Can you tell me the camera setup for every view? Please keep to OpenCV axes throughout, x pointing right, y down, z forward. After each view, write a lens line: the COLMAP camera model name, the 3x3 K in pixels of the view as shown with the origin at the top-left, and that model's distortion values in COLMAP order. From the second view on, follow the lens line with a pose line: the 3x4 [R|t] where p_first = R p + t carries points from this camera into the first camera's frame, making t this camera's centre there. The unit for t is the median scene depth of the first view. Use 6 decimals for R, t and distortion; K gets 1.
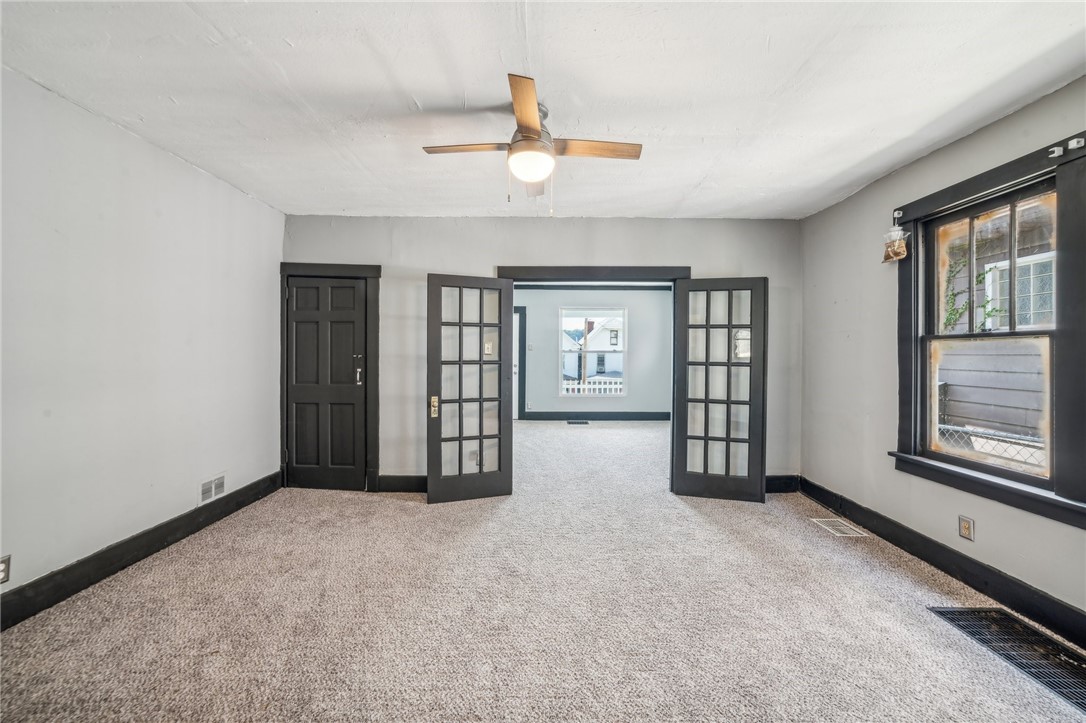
lens RADIAL K [[424.2, 0, 543.6], [0, 424.2, 373.2], [0, 0, 1]] dist [-0.011263, 0.000195]
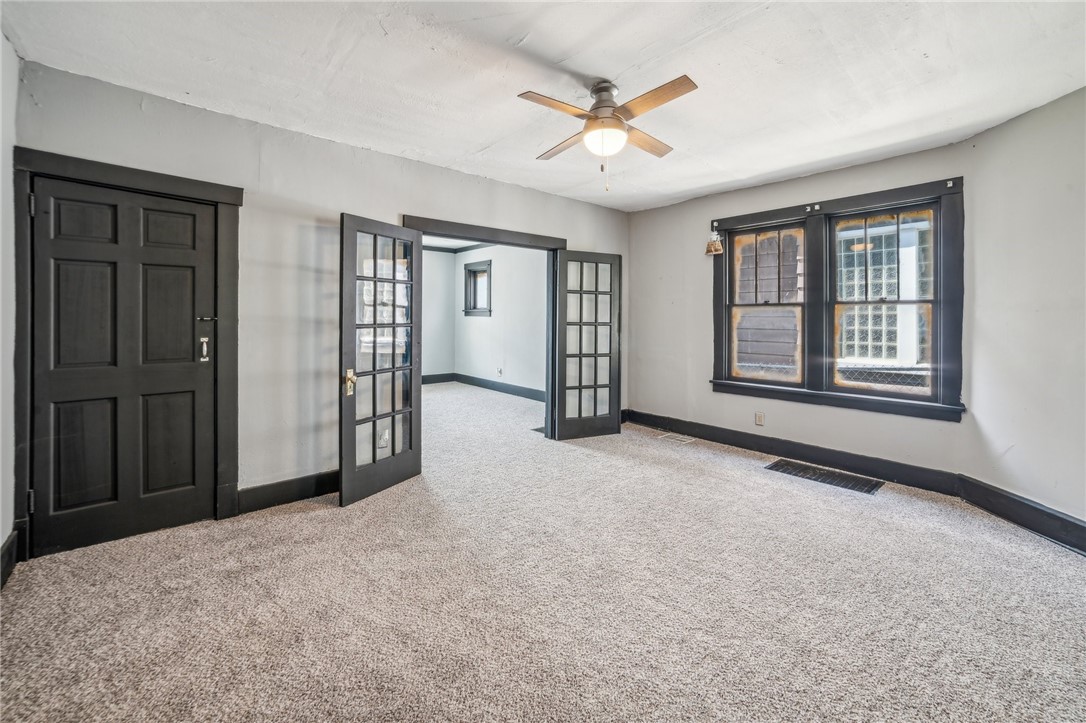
lens RADIAL K [[443.1, 0, 539.5], [0, 443.1, 334.3], [0, 0, 1]] dist [-0.031825, 0.017677]
pose [[0.763759, -0.027704, 0.644907, -0.507740], [0.028723, 0.999548, 0.008922, -0.007621], [-0.644862, 0.011710, 0.764209, 0.140079]]
